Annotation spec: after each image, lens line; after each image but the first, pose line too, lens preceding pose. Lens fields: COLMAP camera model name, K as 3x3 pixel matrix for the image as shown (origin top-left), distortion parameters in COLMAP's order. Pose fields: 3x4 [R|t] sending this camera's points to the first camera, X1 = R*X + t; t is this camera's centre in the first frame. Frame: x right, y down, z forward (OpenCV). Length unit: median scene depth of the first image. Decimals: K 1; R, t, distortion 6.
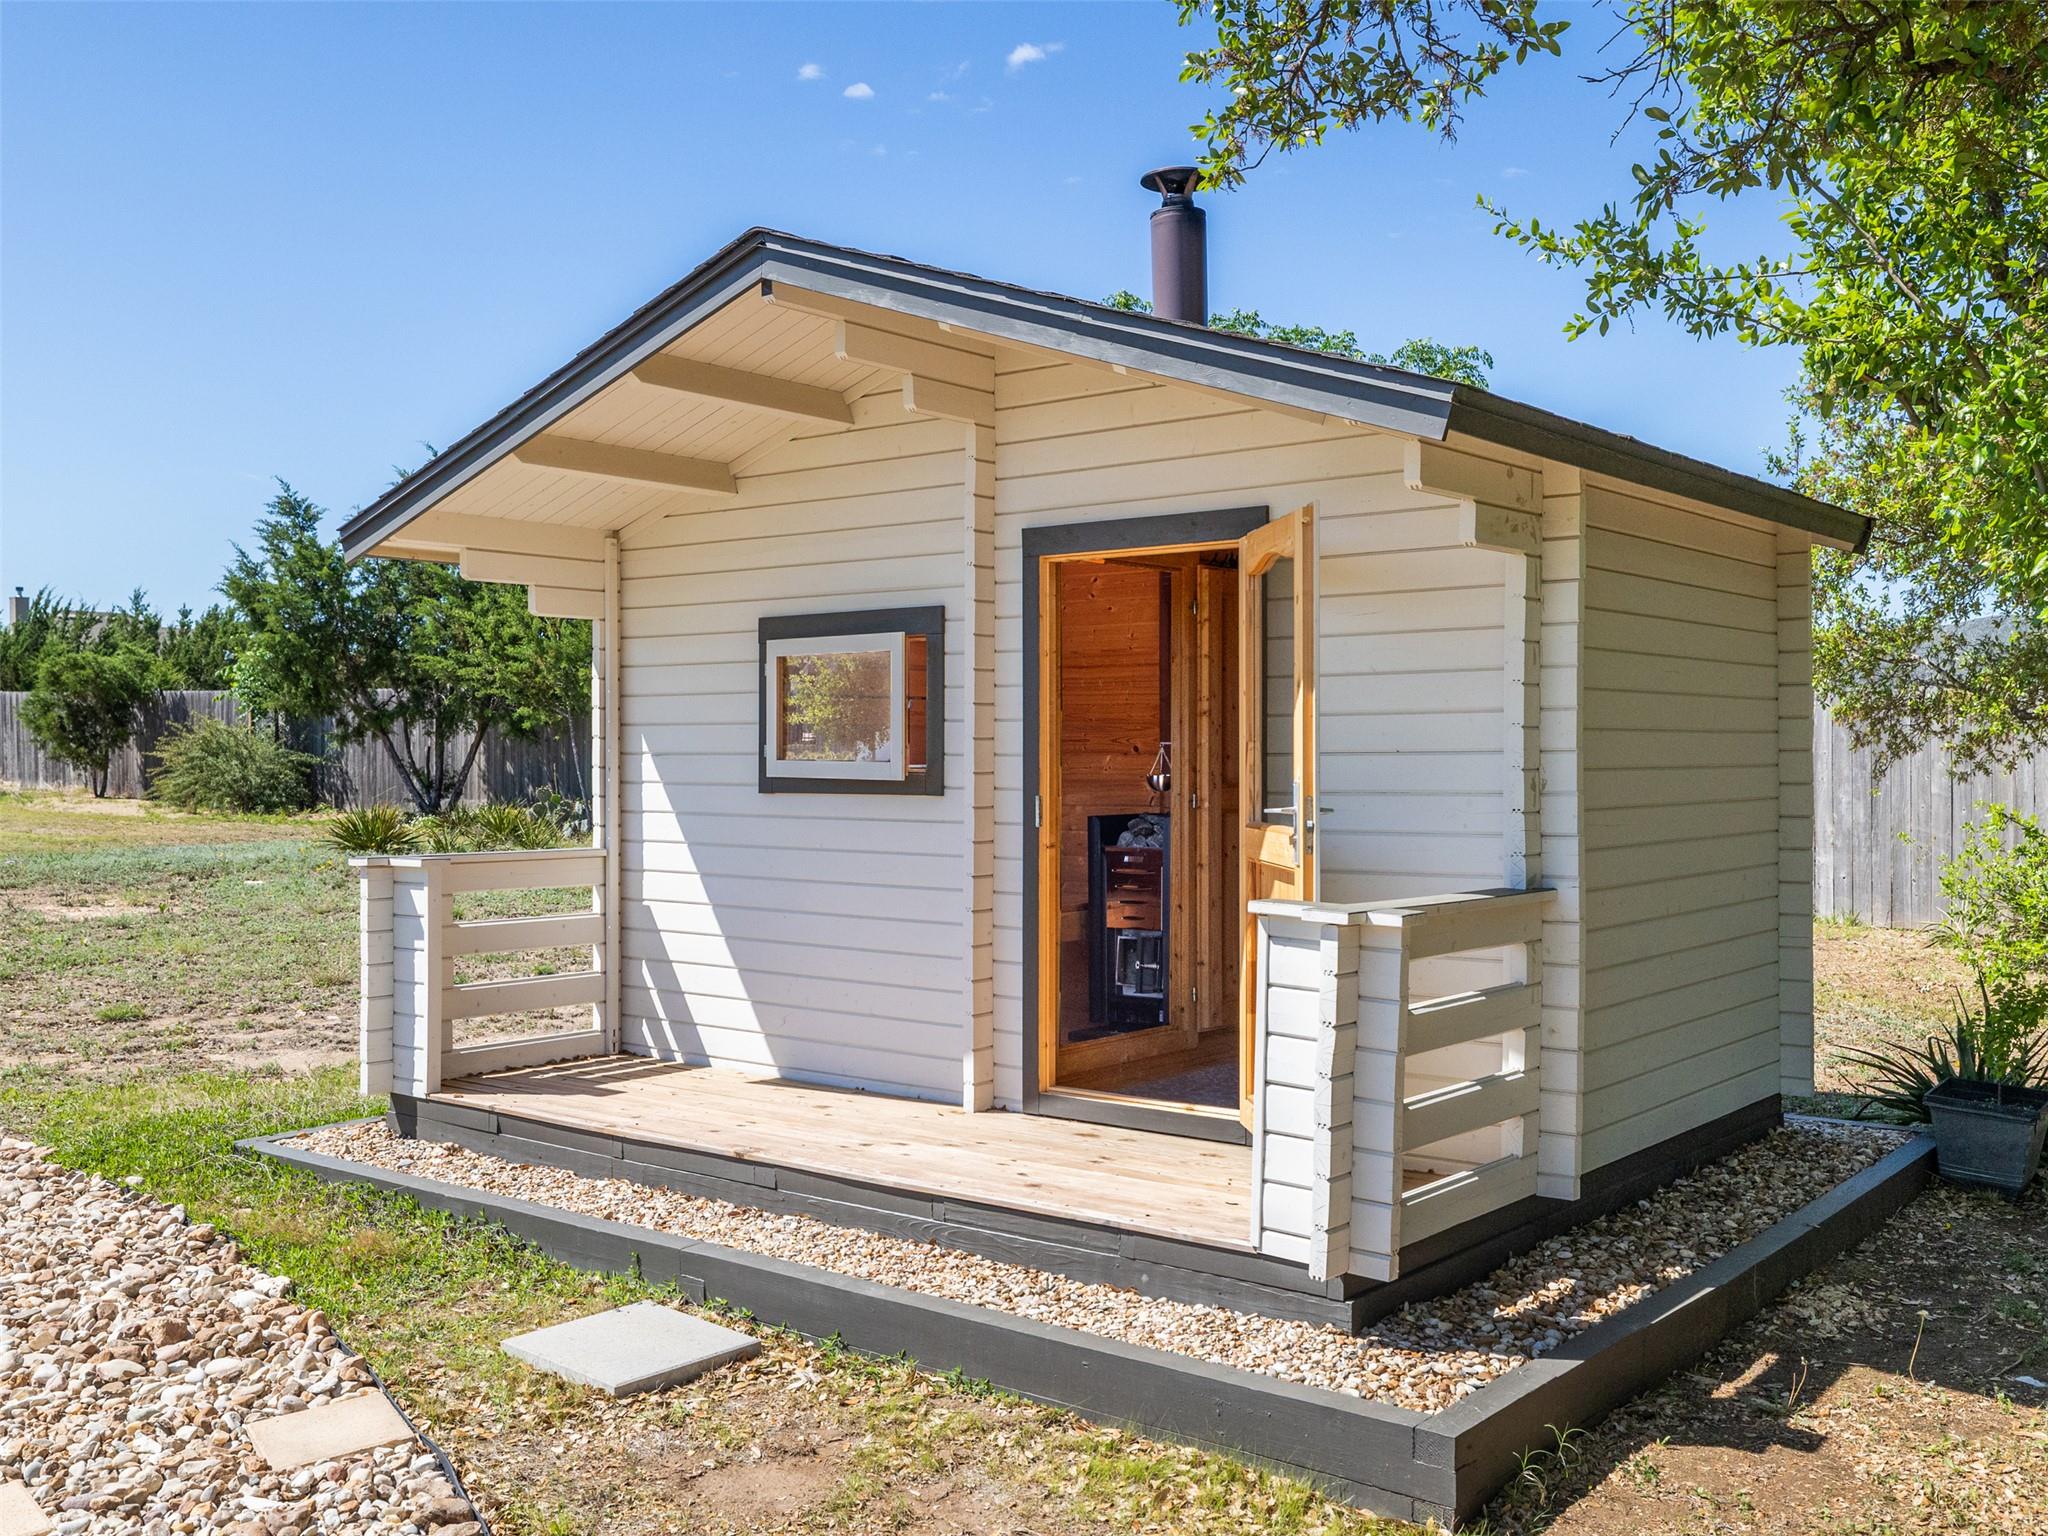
lens RADIAL K [[1922.6, 0, 1030.4], [0, 1922.6, 773.8], [0, 0, 1]] dist [-0.003051, 0.000000]
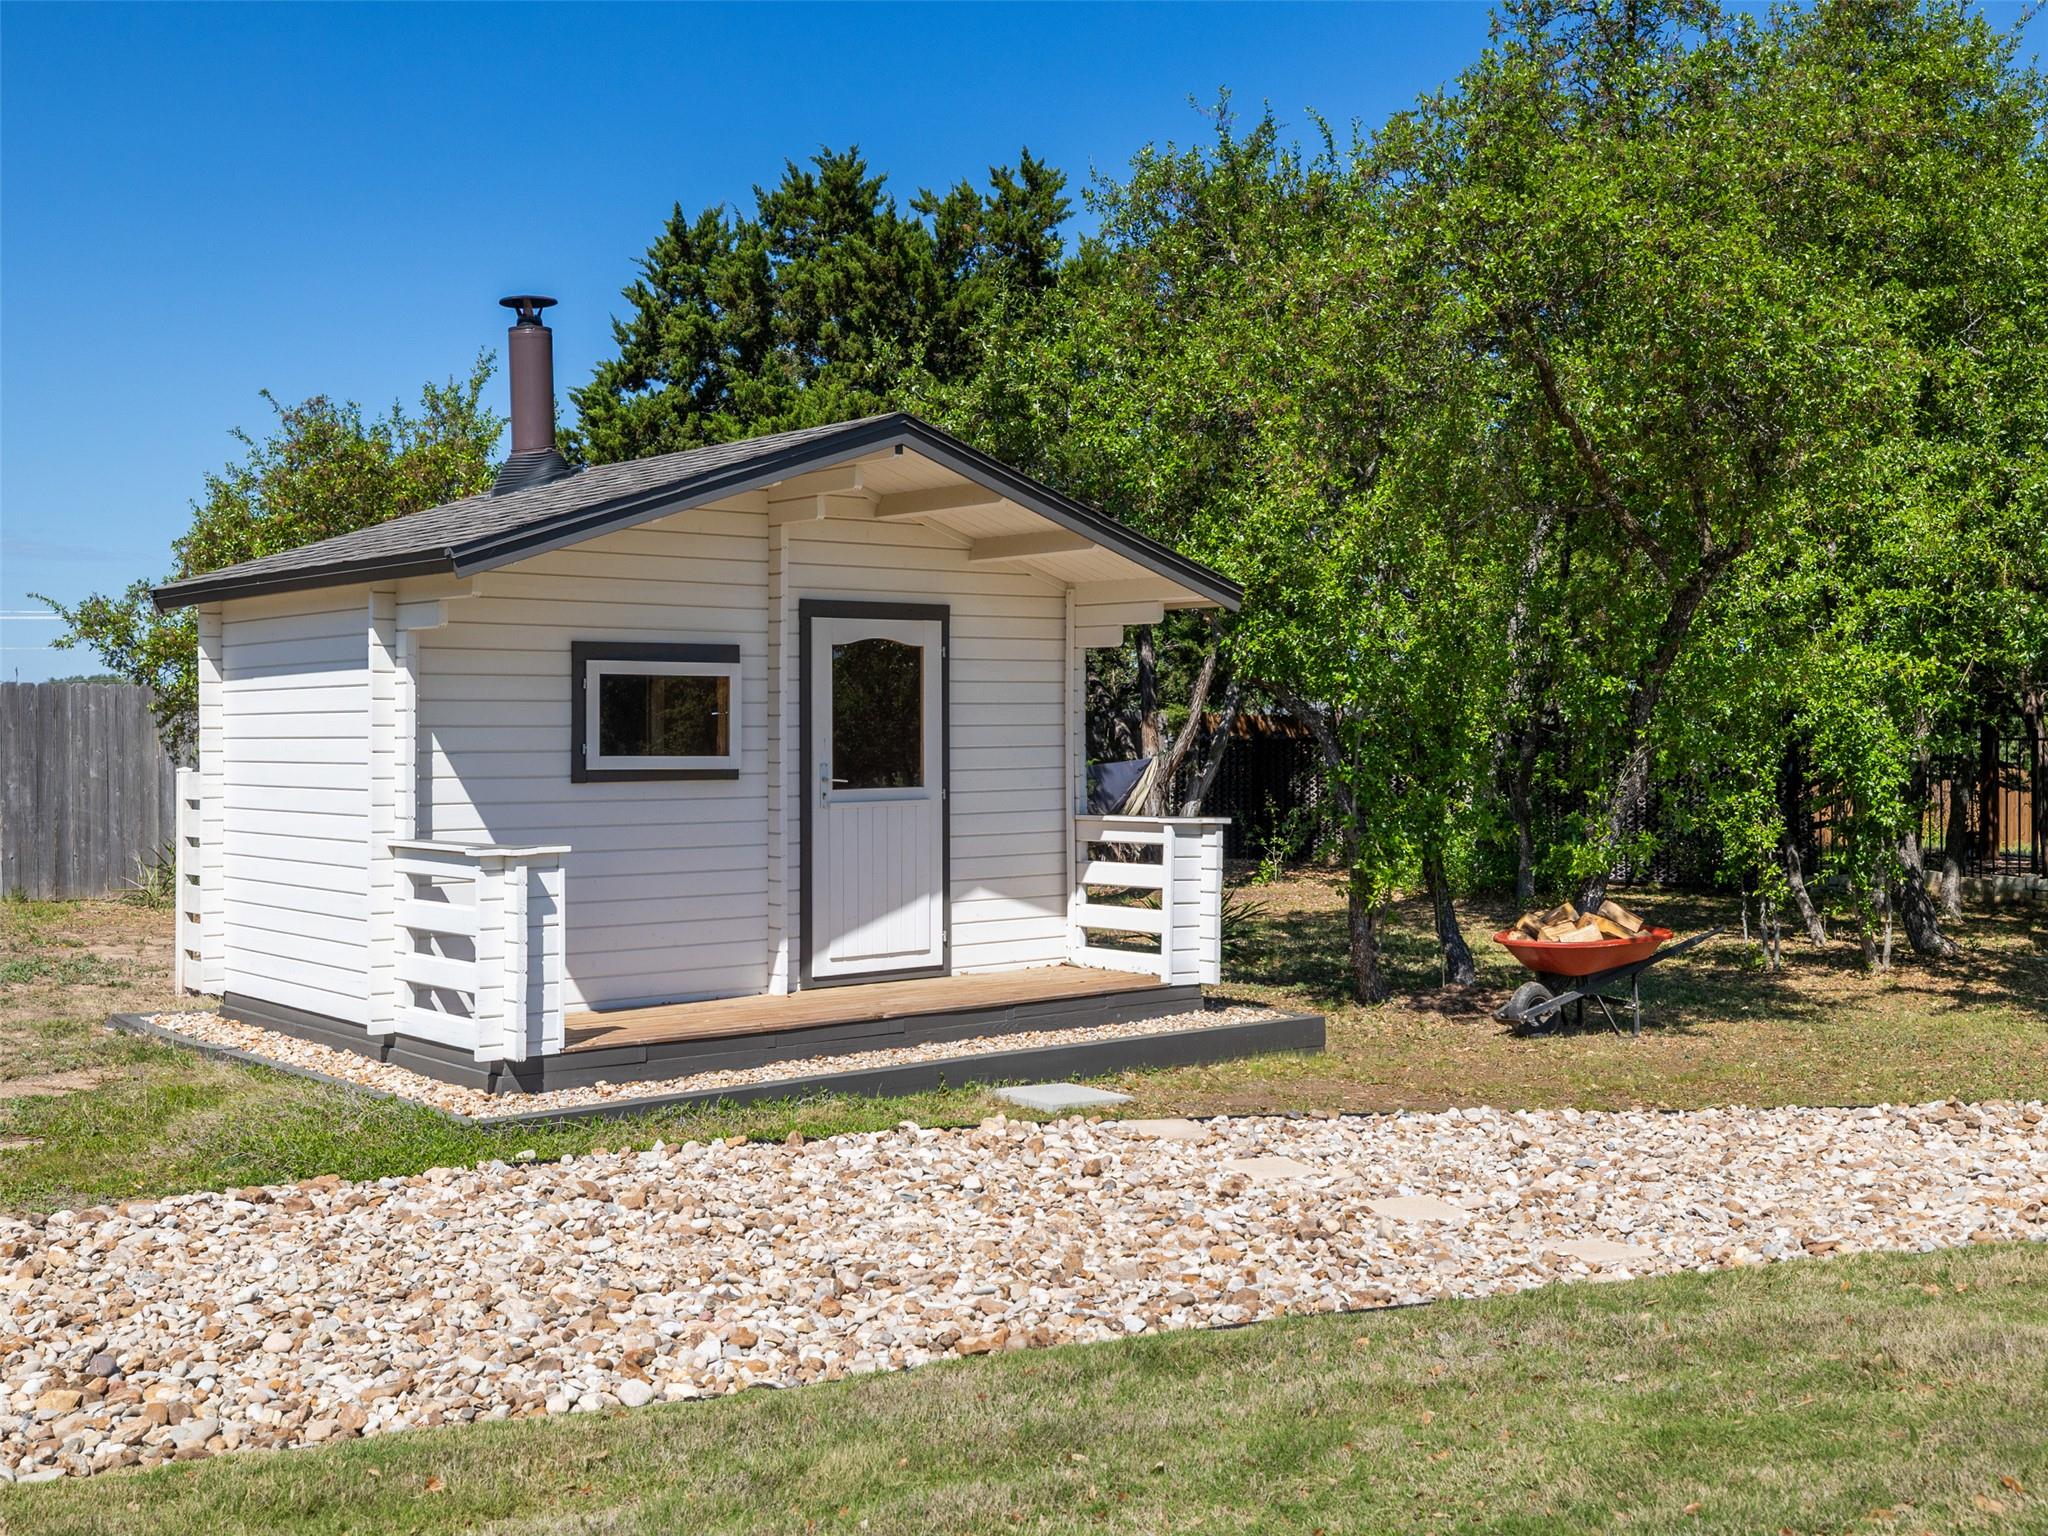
lens RADIAL K [[2207.5, 0, 1026.6], [0, 2207.5, 761.1], [0, 0, 1]] dist [0.021678, 0.000000]
pose [[0.189341, -0.014236, 0.981808, -1.499072], [0.012136, 0.999852, 0.012157, -0.018054], [-0.981836, 0.009614, 0.189486, 0.454875]]
